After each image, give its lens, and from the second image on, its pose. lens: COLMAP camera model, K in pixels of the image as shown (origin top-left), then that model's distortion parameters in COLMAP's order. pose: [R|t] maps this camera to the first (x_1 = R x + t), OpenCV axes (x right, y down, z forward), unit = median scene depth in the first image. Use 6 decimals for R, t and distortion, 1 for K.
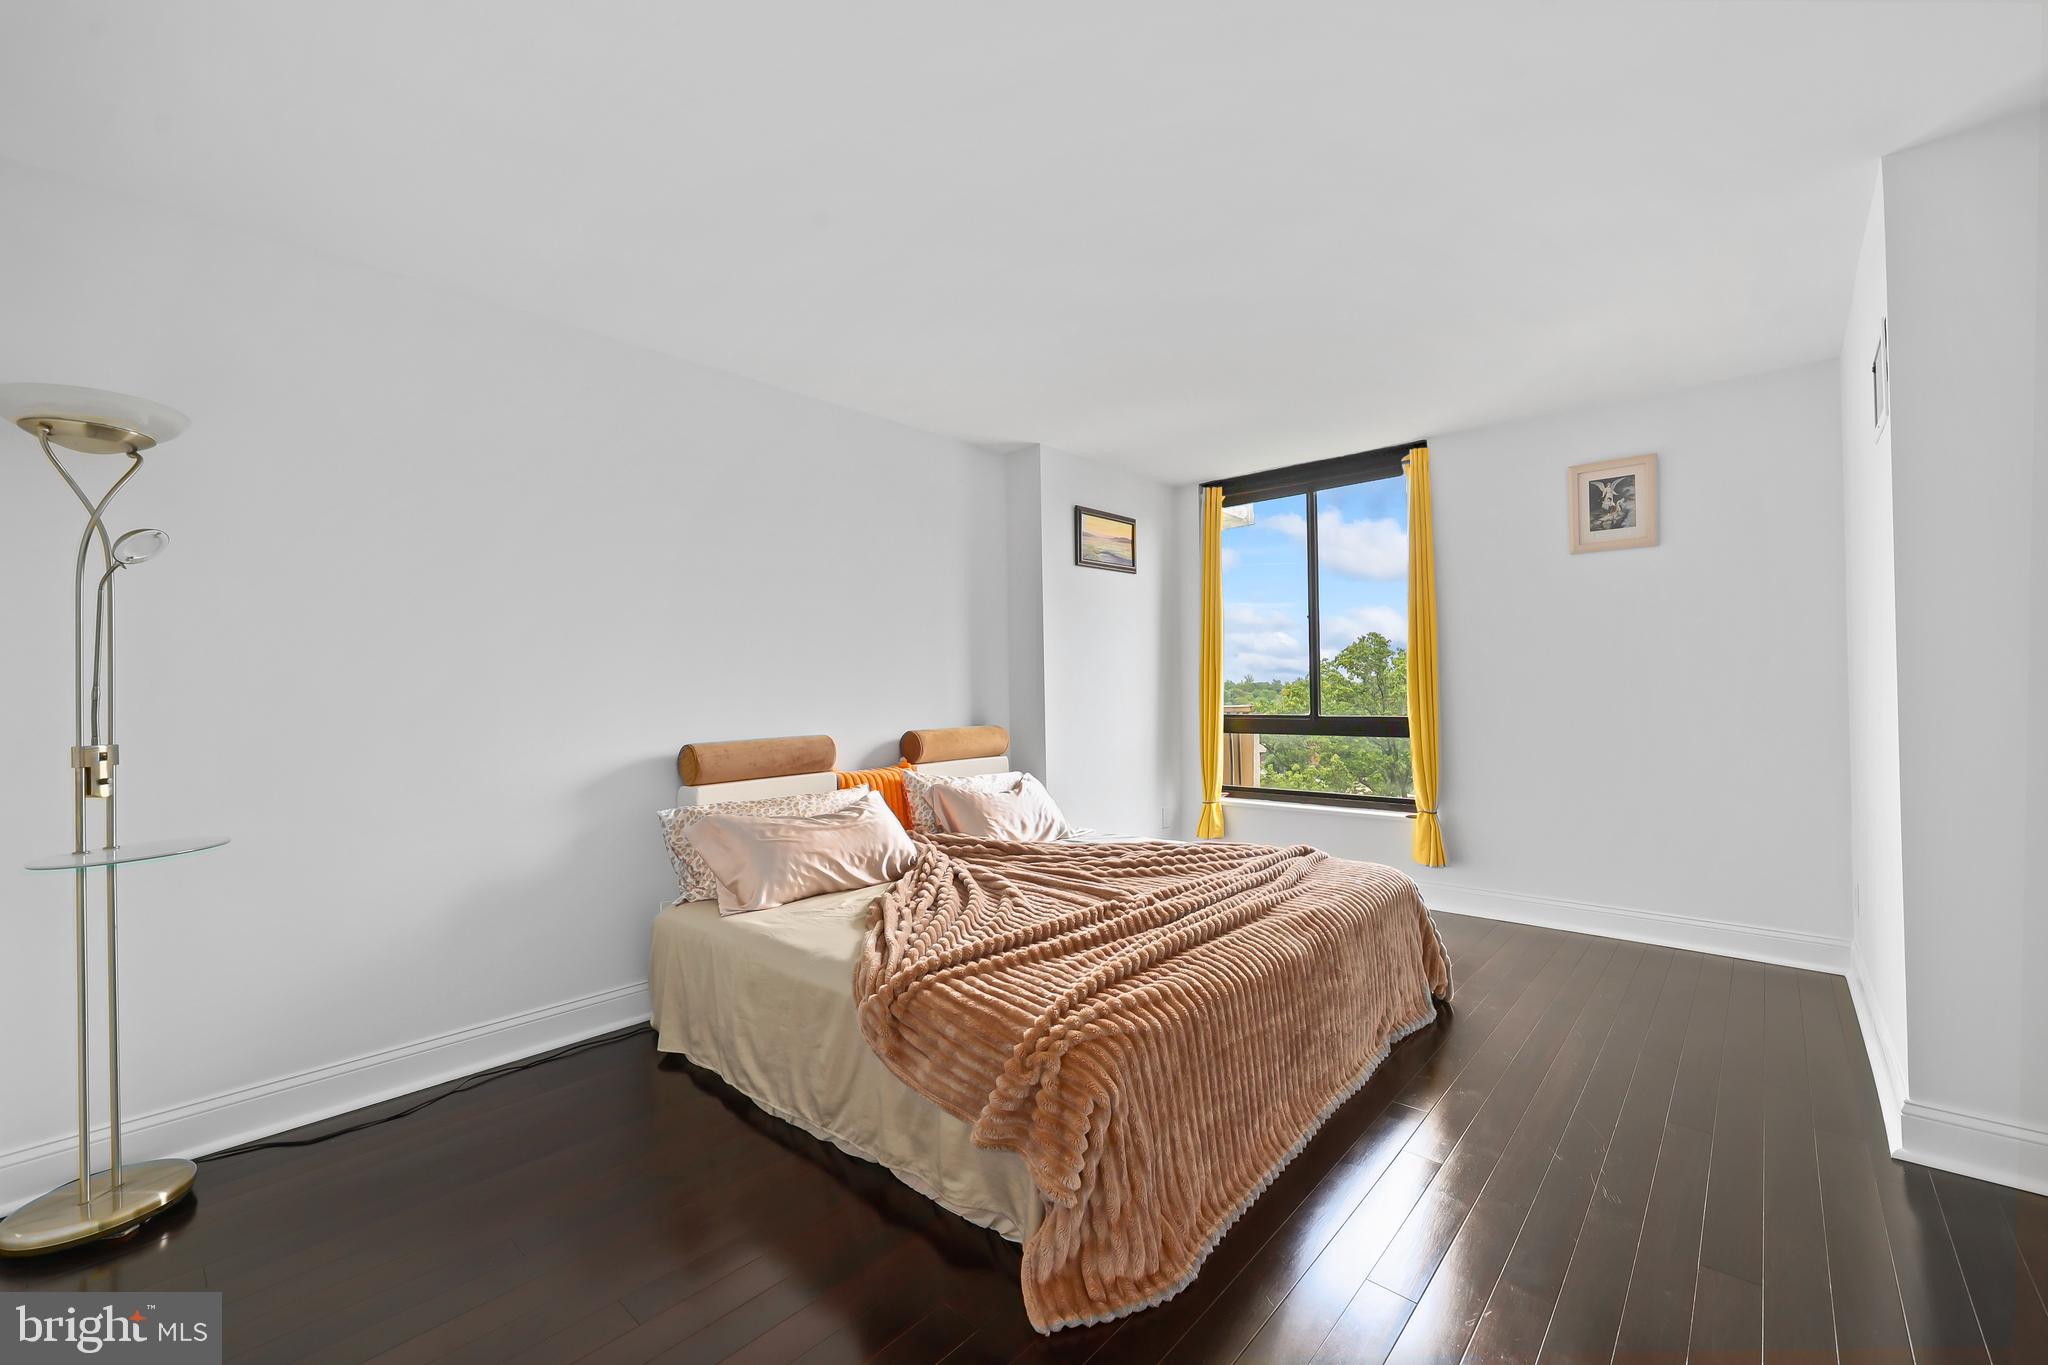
lens RADIAL K [[827.0, 0, 1024.0], [0, 827.0, 682.5], [0, 0, 1]] dist [-0.000043, -0.000118]
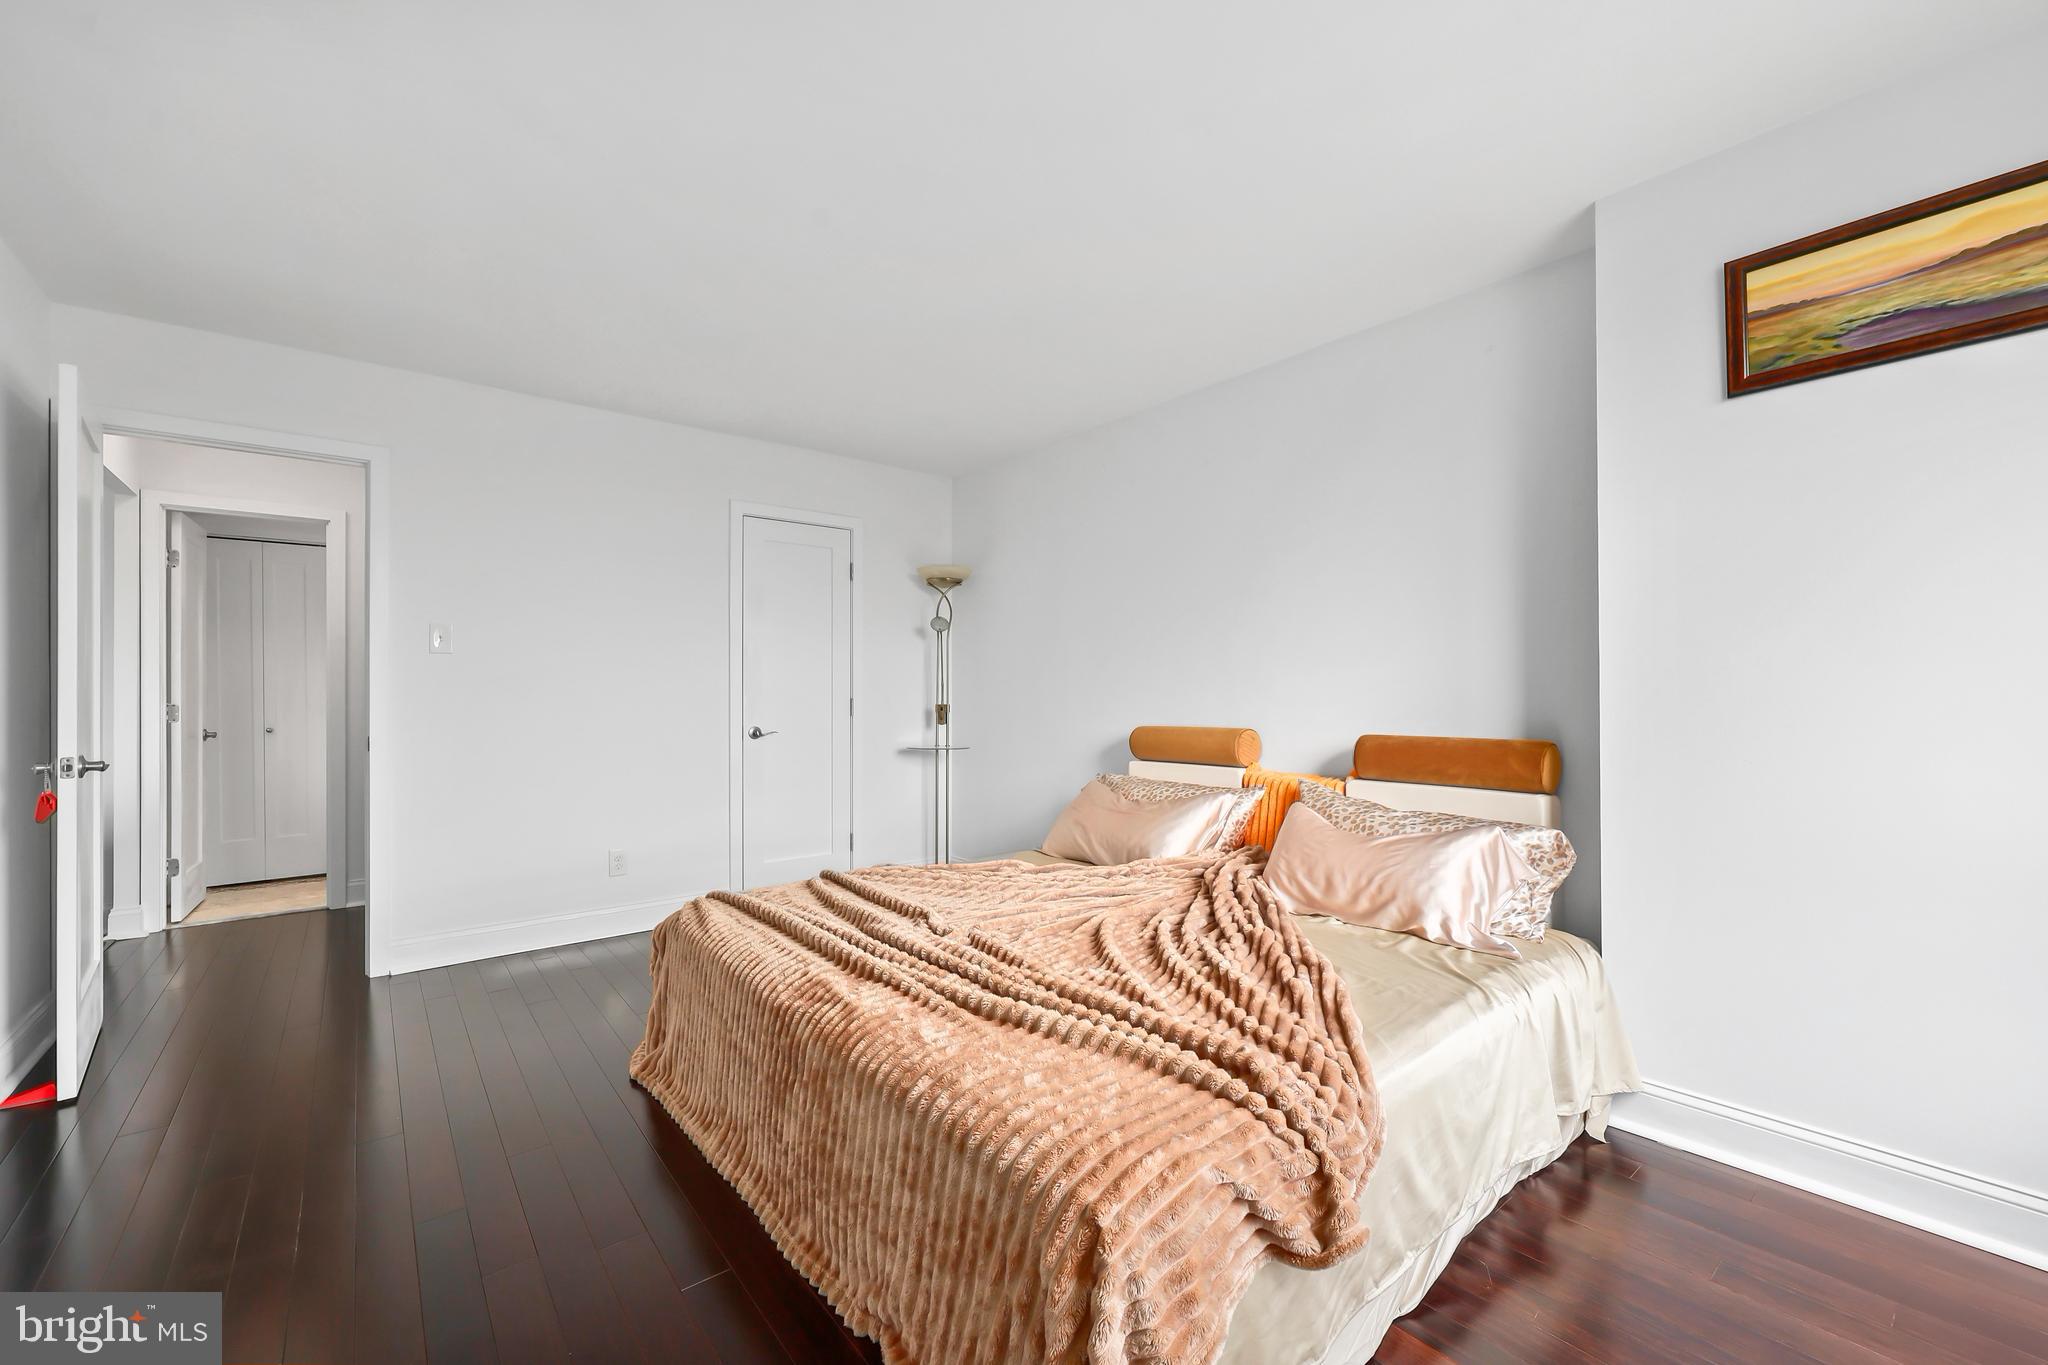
lens RADIAL K [[827.0, 0, 1024.0], [0, 827.0, 682.5], [0, 0, 1]] dist [-0.000043, -0.000118]
pose [[-0.173489, 0.003887, -0.984828, 0.819876], [0.015678, 0.999876, 0.001185, 0.005882], [0.984711, -0.015235, -0.173529, 1.017530]]
